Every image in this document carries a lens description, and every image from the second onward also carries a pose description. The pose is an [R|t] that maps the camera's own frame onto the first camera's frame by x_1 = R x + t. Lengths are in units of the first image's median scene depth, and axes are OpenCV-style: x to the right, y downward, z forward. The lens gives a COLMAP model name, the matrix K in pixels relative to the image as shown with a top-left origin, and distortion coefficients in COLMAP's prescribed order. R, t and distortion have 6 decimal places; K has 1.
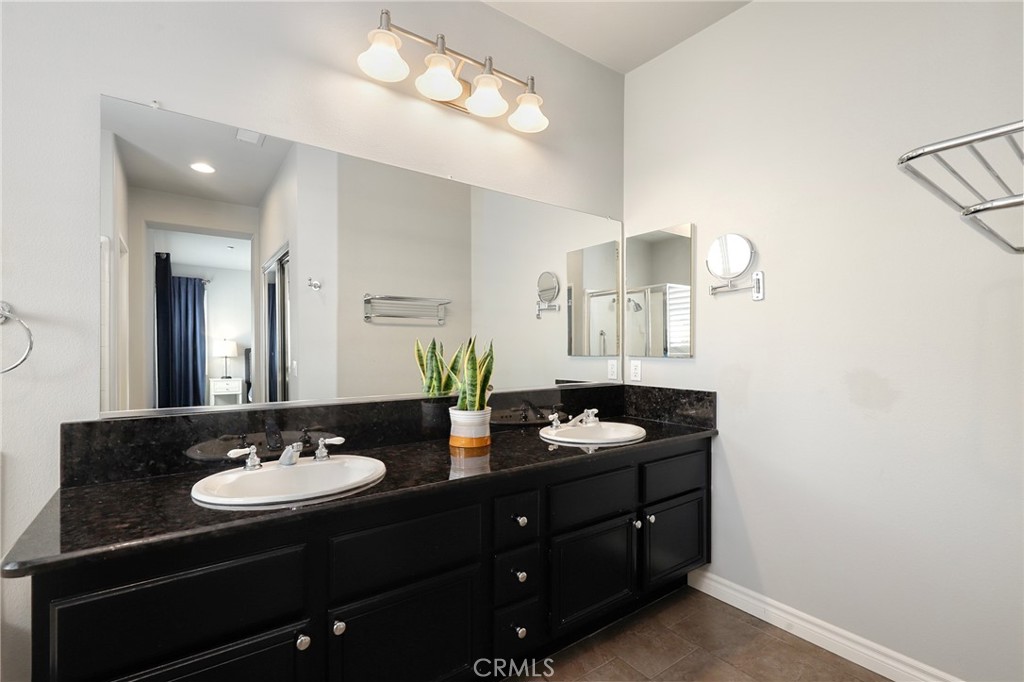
lens RADIAL K [[468.0, 0, 515.7], [0, 468.0, 345.5], [0, 0, 1]] dist [0.002357, -0.001181]
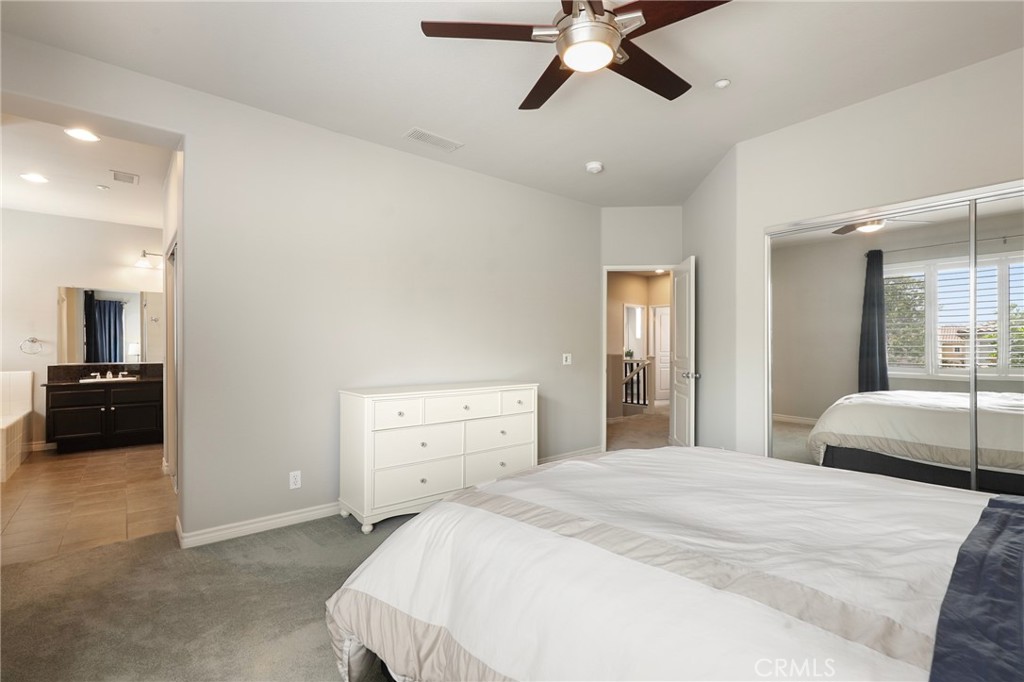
lens RADIAL K [[468.0, 0, 510.4], [0, 468.0, 343.3], [0, 0, 1]] dist [0.002357, -0.001181]
pose [[0.997876, -0.000733, 0.065143, 2.335646], [0.001281, 0.999964, -0.008369, 0.004236], [-0.065135, 0.008434, 0.997841, -2.793298]]
